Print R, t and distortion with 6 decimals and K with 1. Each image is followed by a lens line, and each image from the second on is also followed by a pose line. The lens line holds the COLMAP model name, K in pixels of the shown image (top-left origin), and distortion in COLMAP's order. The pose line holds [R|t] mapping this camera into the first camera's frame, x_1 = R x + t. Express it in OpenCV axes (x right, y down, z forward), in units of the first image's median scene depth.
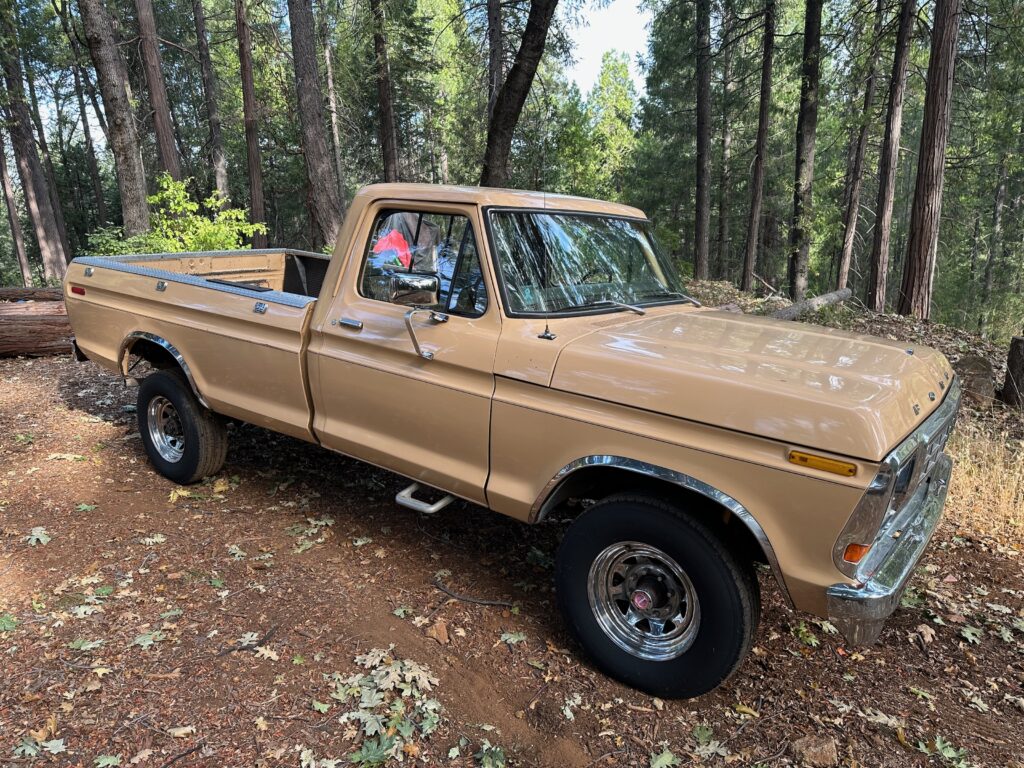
lens RADIAL K [[738.4, 0, 503.1], [0, 738.4, 388.5], [0, 0, 1]] dist [0.009516, -0.004448]
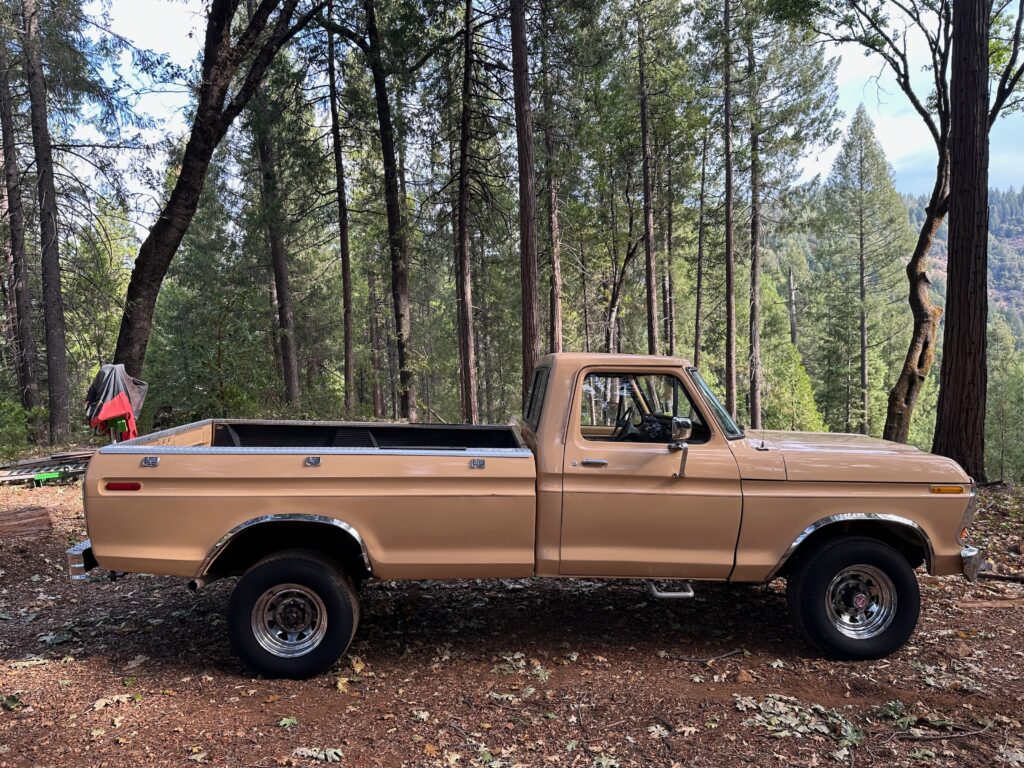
lens RADIAL K [[738.4, 0, 503.1], [0, 738.4, 388.5], [0, 0, 1]] dist [0.009516, -0.004448]
pose [[0.775909, -0.064216, 0.627568, -0.992793], [0.182427, 0.975143, -0.125767, -0.074323], [-0.603892, 0.212069, 0.768337, 0.105668]]
